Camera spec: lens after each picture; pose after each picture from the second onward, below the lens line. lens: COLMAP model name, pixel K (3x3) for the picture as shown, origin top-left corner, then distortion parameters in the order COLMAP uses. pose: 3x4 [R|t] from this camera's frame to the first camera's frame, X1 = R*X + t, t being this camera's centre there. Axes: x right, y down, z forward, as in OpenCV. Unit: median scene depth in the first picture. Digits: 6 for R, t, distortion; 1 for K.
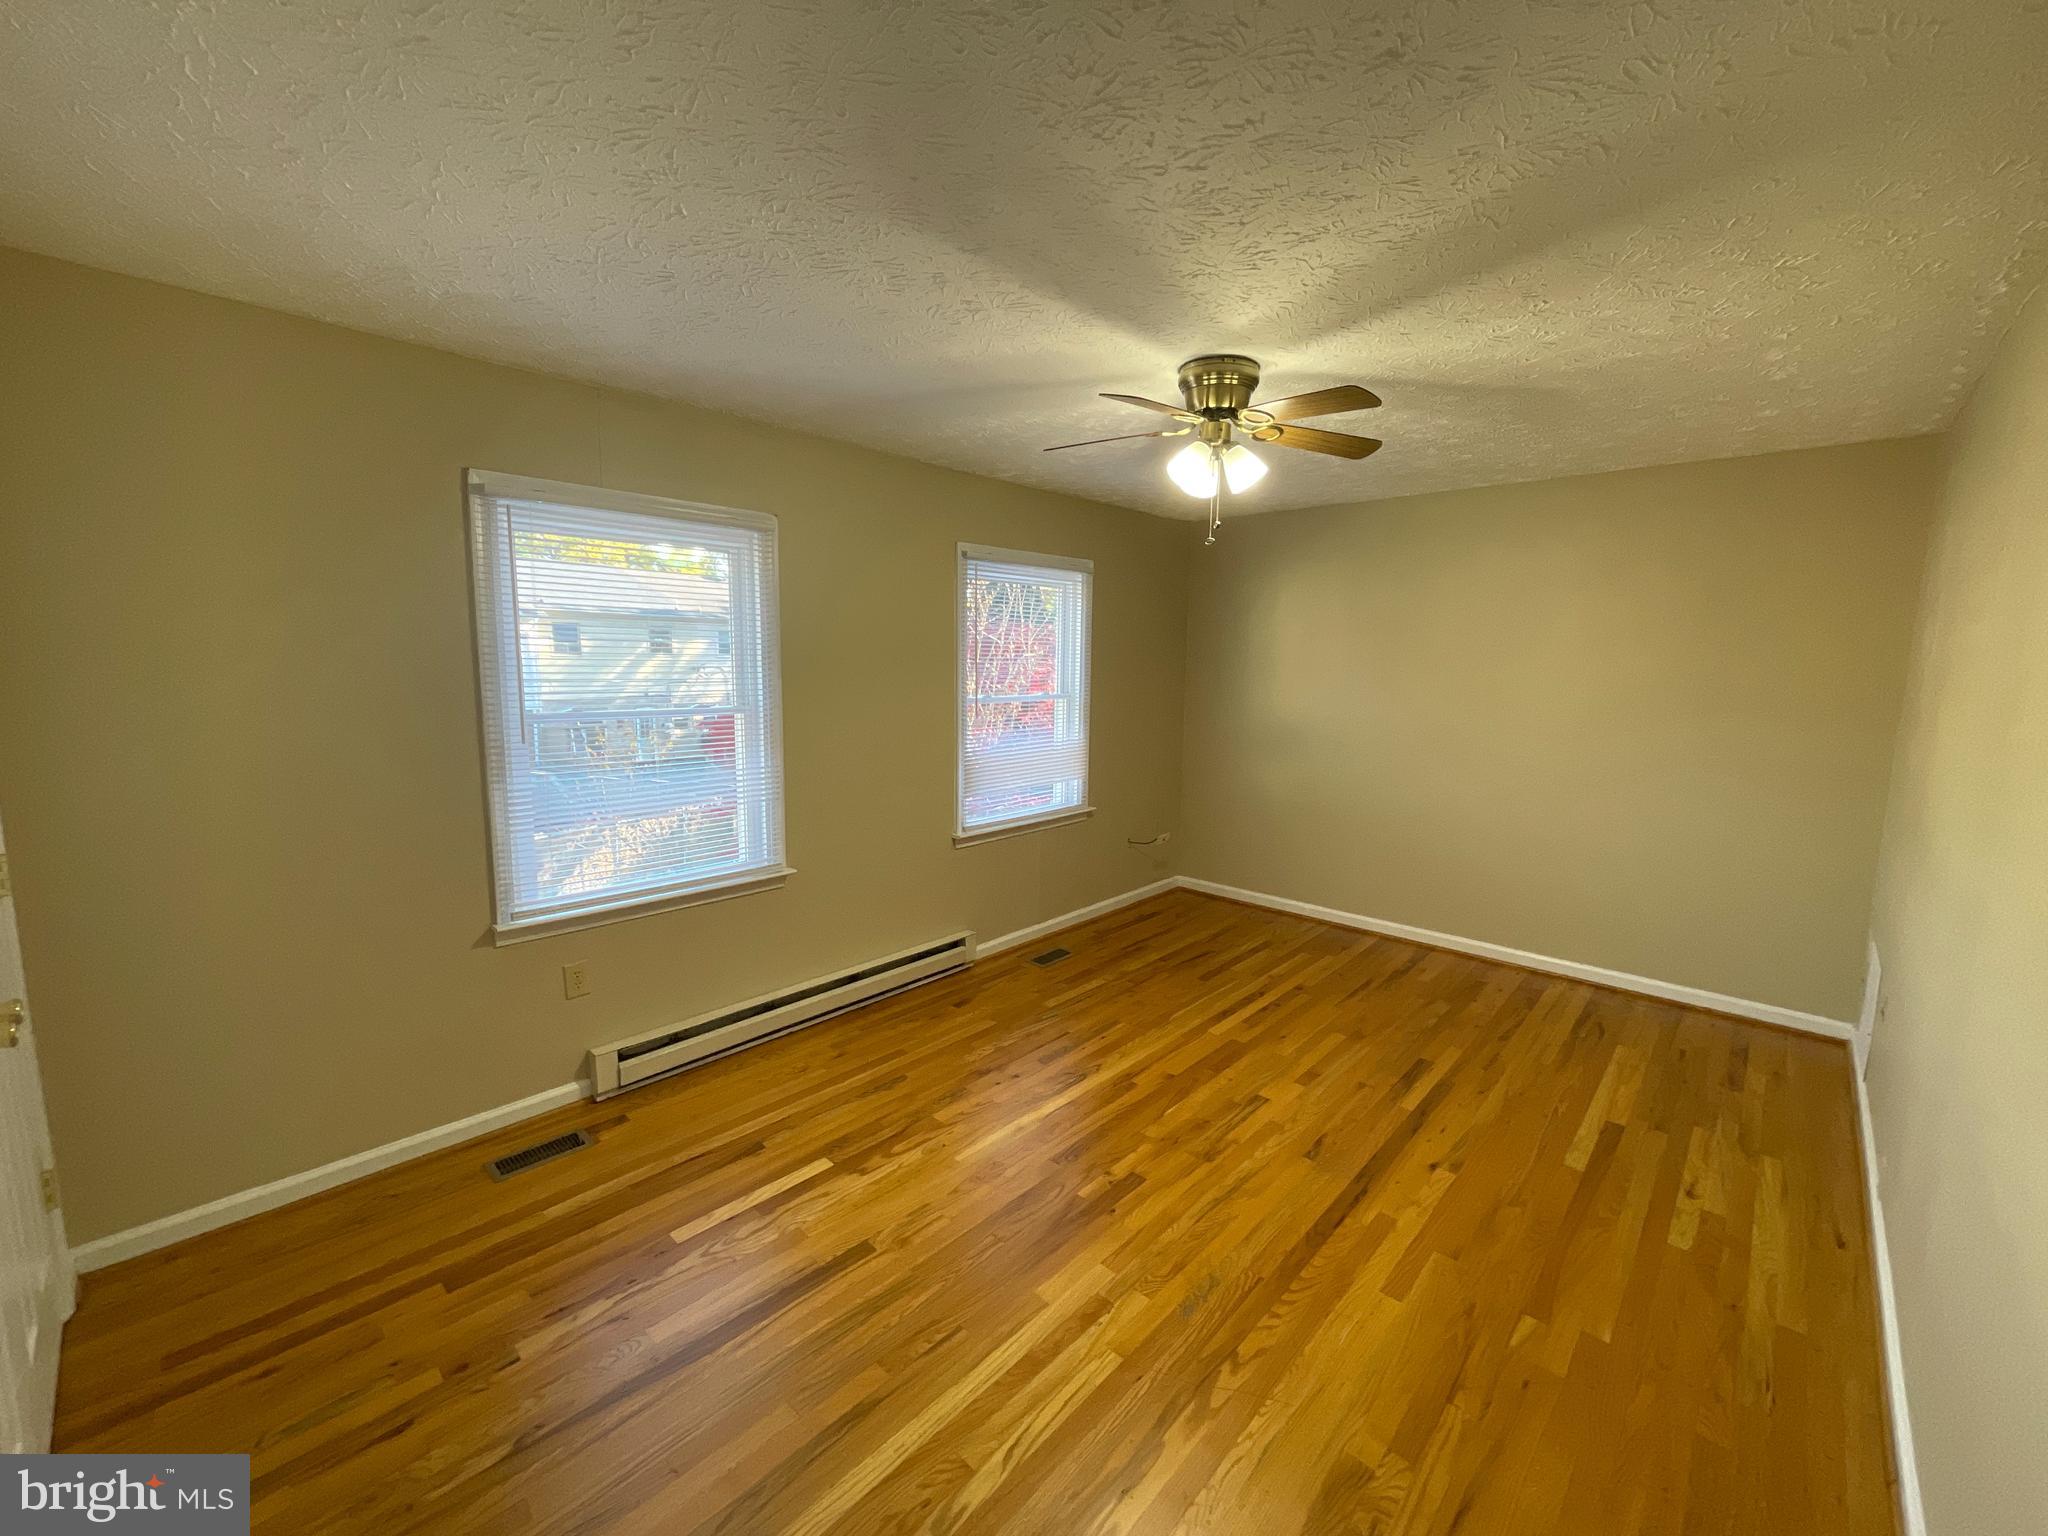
lens RADIAL K [[824.8, 0, 1013.0], [0, 824.8, 769.5], [0, 0, 1]] dist [-0.010228, -0.000088]
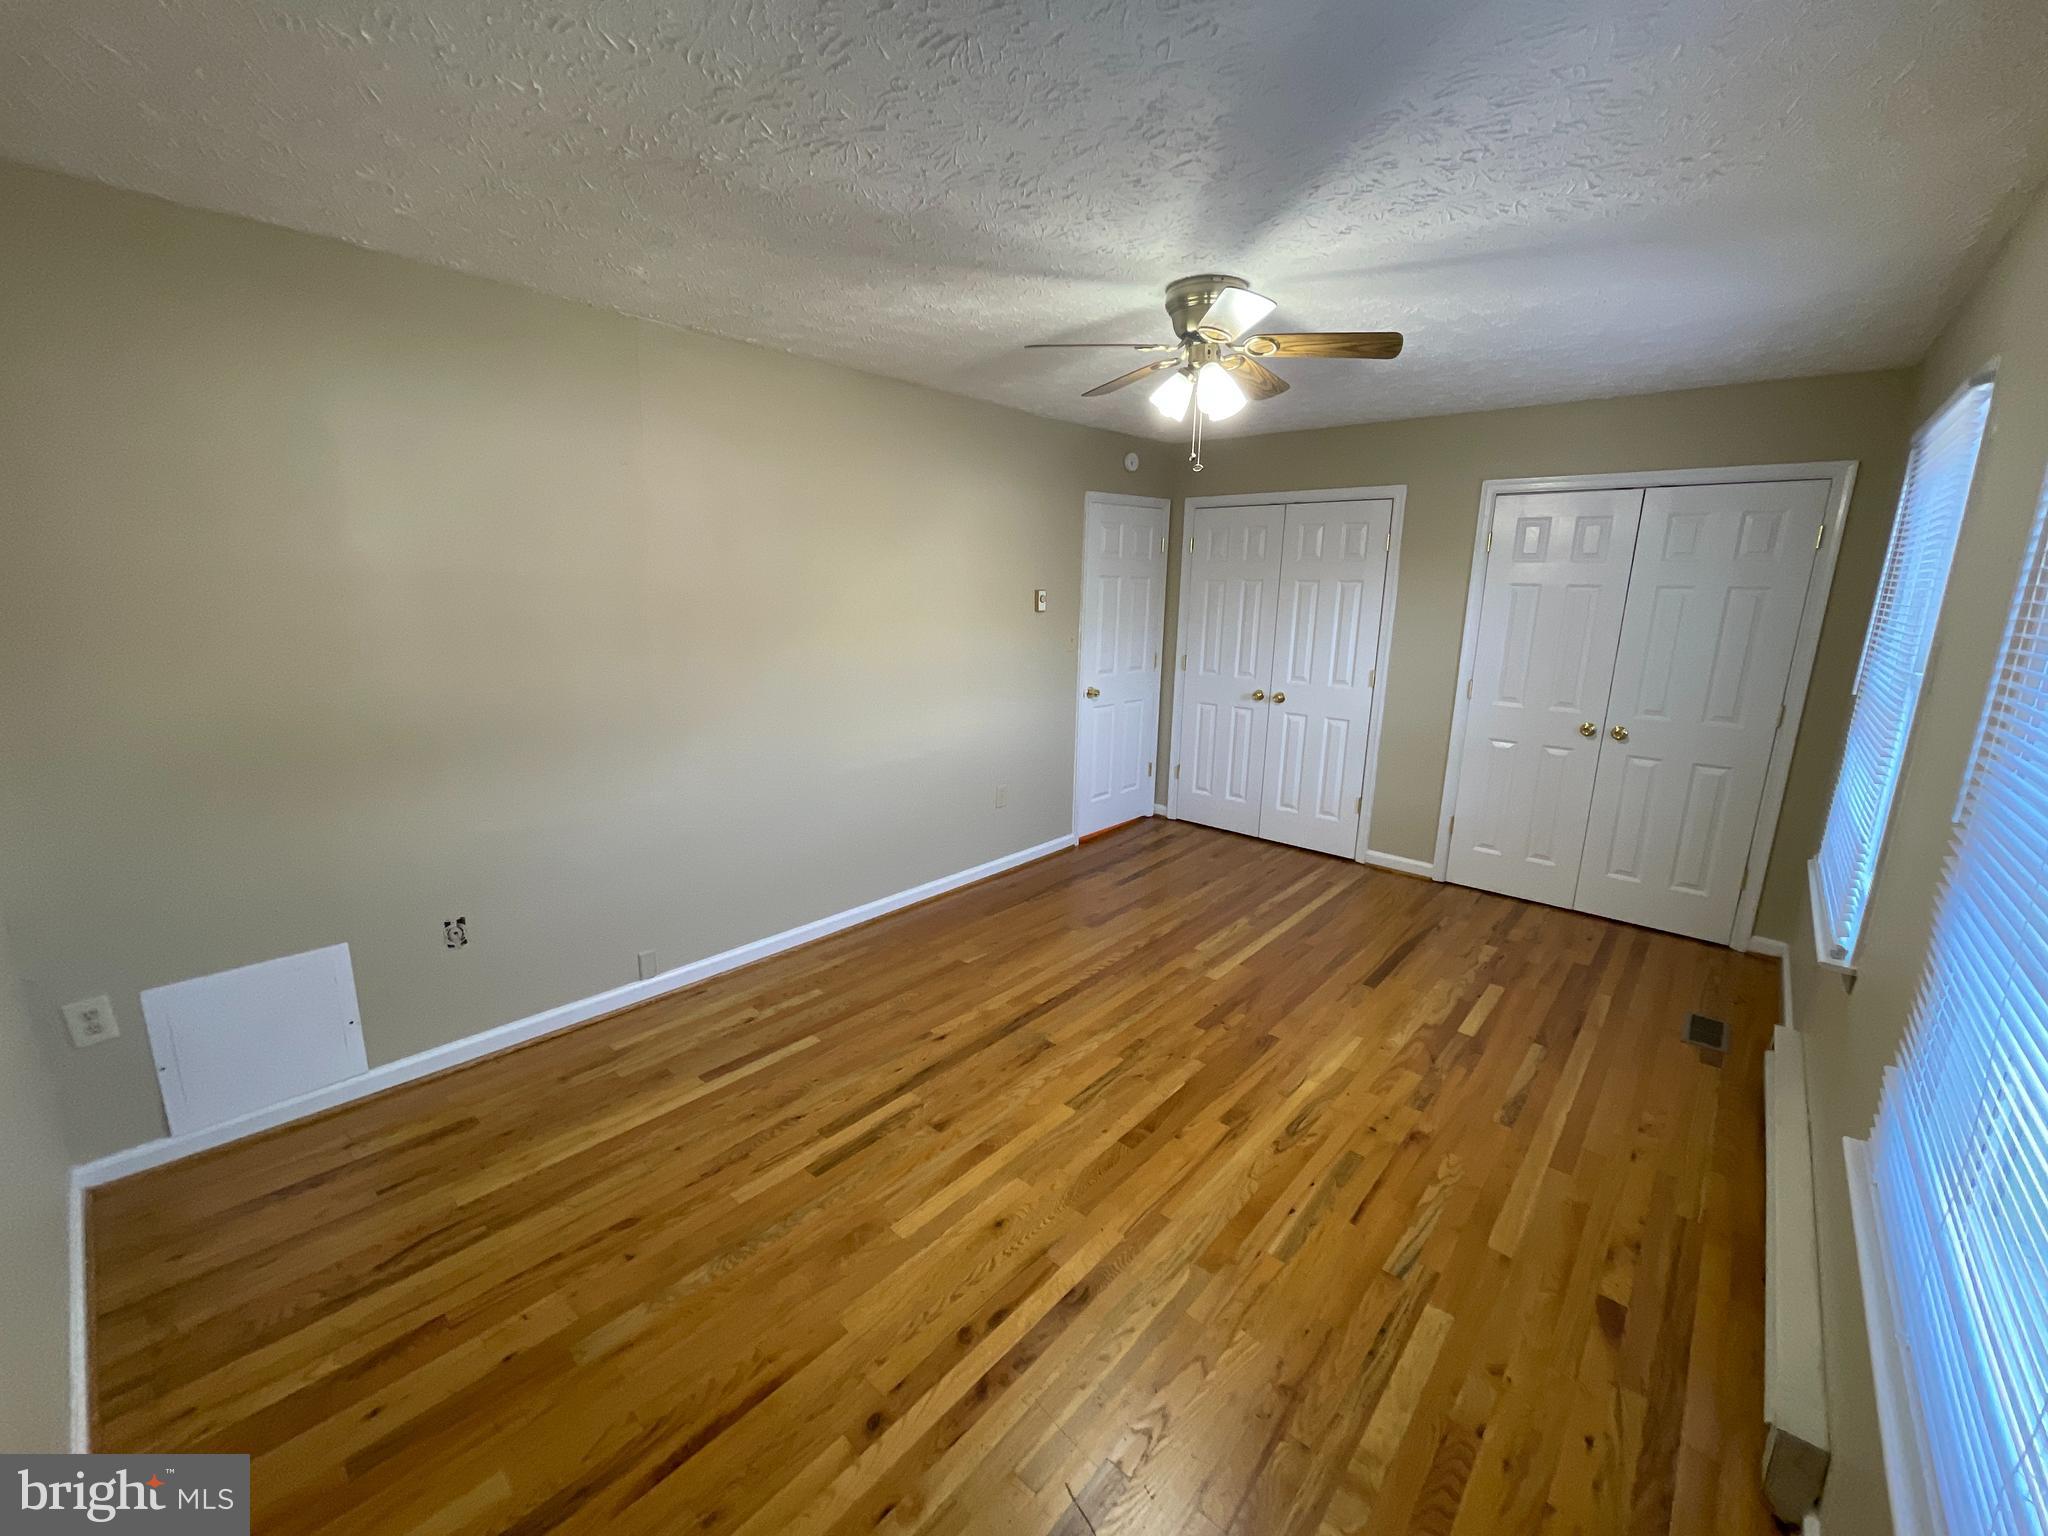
lens RADIAL K [[824.8, 0, 1022.3], [0, 824.8, 767.7], [0, 0, 1]] dist [-0.010228, -0.000088]
pose [[-0.998836, -0.018040, -0.044734, 0.413549], [-0.032507, 0.936935, 0.347989, -0.233789], [0.035635, 0.349039, -0.936431, 1.737165]]
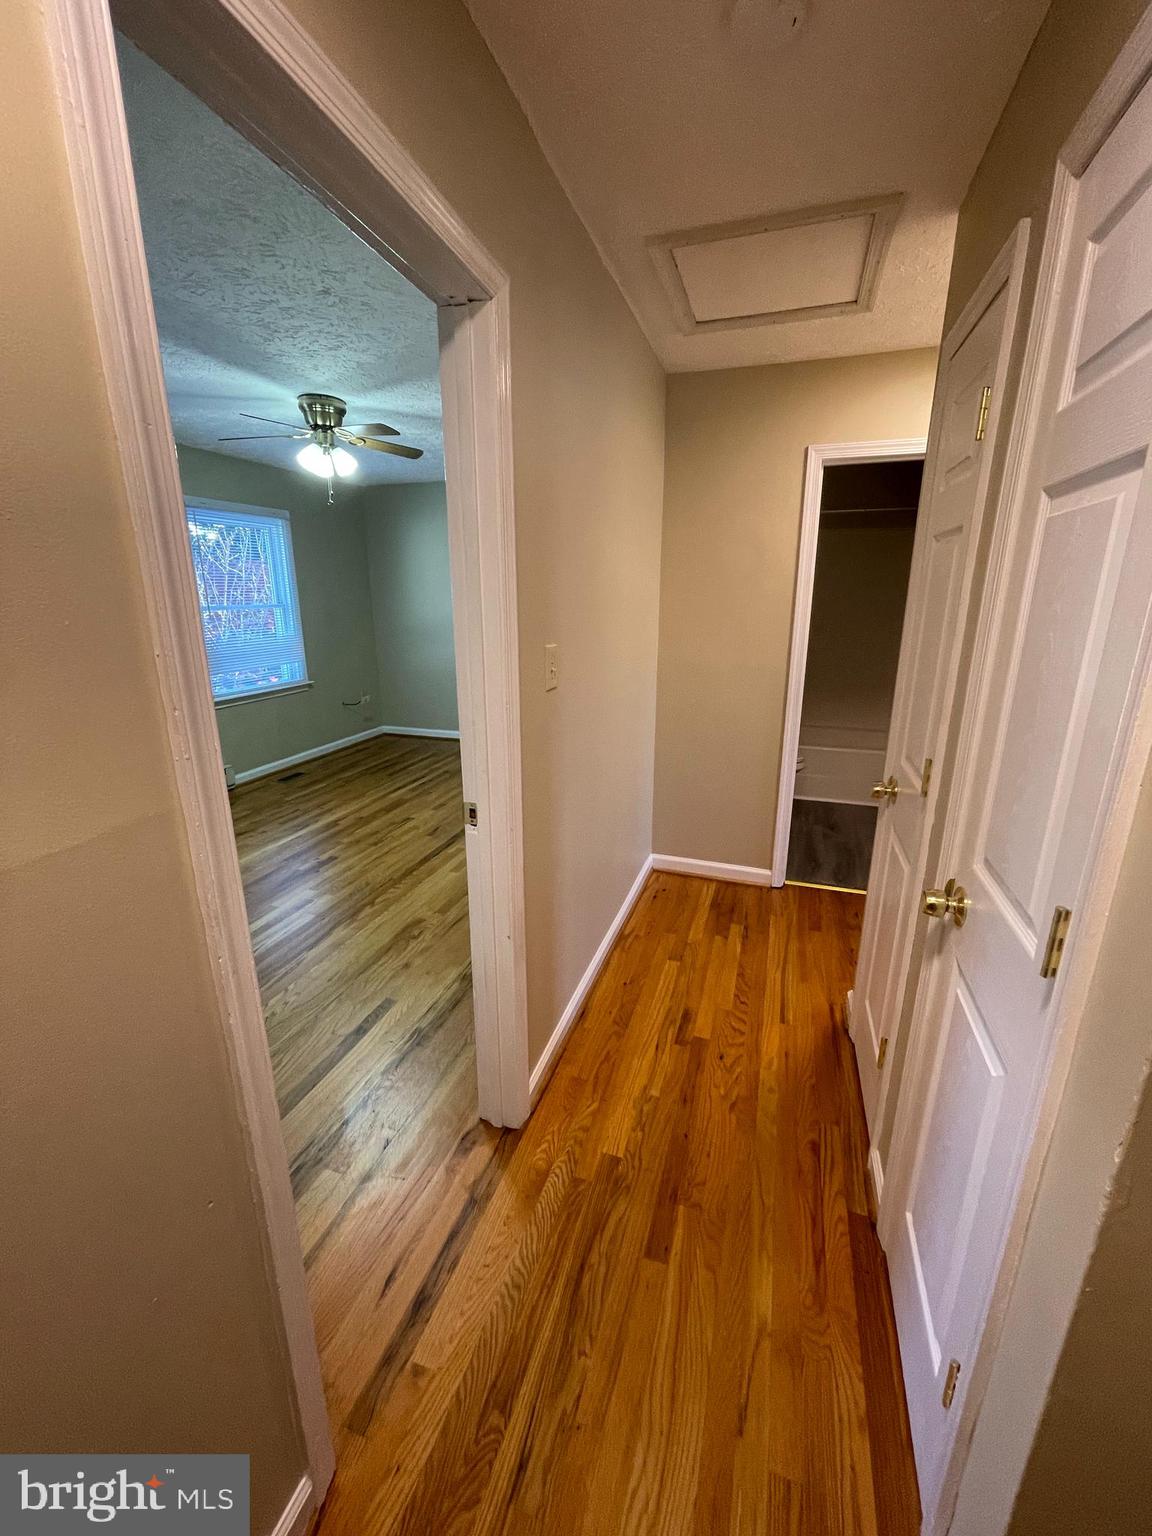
lens RADIAL K [[618.6, 0, 581.4], [0, 618.6, 761.9], [0, 0, 1]] dist [-0.010228, -0.000088]
pose [[0.901879, -0.122284, 0.414319, 0.090609], [0.067382, 0.987181, 0.144685, 0.102068], [-0.426701, -0.102571, 0.898558, -0.415104]]
